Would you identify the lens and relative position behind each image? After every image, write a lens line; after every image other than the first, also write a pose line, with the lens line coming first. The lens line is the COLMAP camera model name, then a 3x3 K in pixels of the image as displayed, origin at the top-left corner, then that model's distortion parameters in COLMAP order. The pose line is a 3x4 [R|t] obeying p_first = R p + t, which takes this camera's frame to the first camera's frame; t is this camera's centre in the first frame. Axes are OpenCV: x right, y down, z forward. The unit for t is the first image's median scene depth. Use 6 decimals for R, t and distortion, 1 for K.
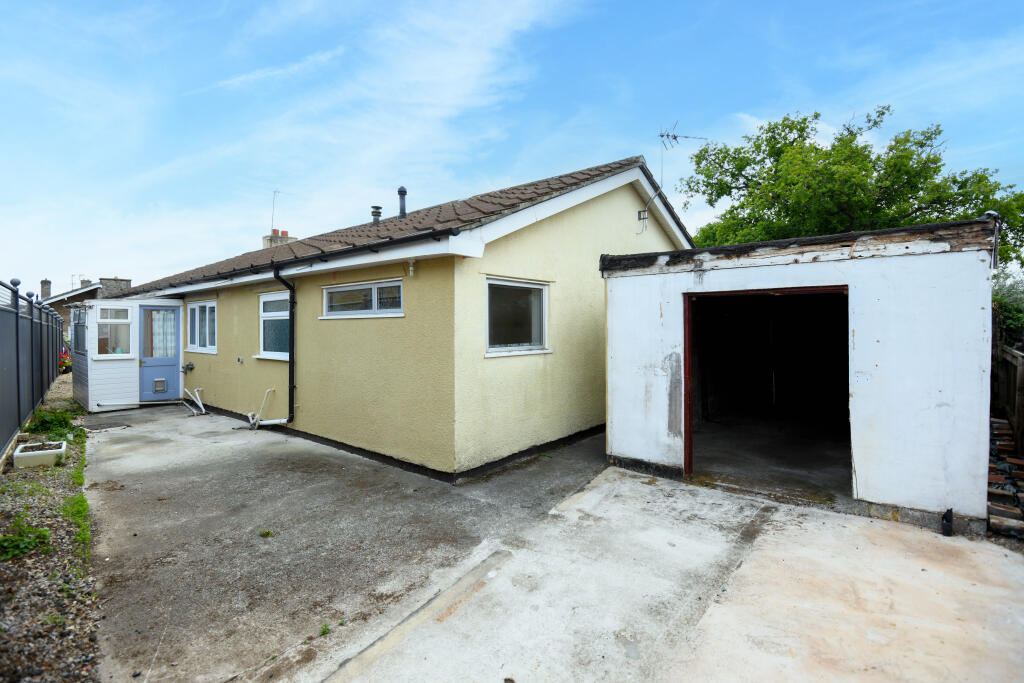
lens RADIAL K [[470.6, 0, 508.8], [0, 470.6, 331.0], [0, 0, 1]] dist [-0.013118, -0.000170]
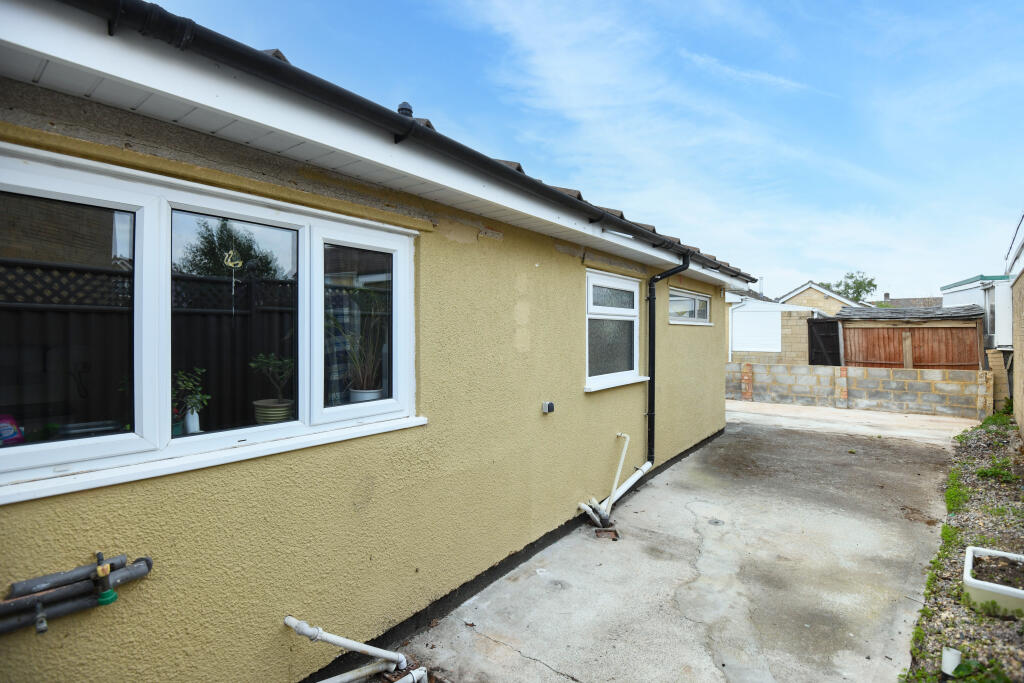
lens RADIAL K [[470.6, 0, 508.8], [0, 470.6, 331.0], [0, 0, 1]] dist [-0.013118, -0.000170]
pose [[-0.029835, 0.004376, 0.999545, -1.644788], [0.001418, 0.999990, -0.004336, -0.011880], [-0.999554, 0.001288, -0.029841, 1.720346]]
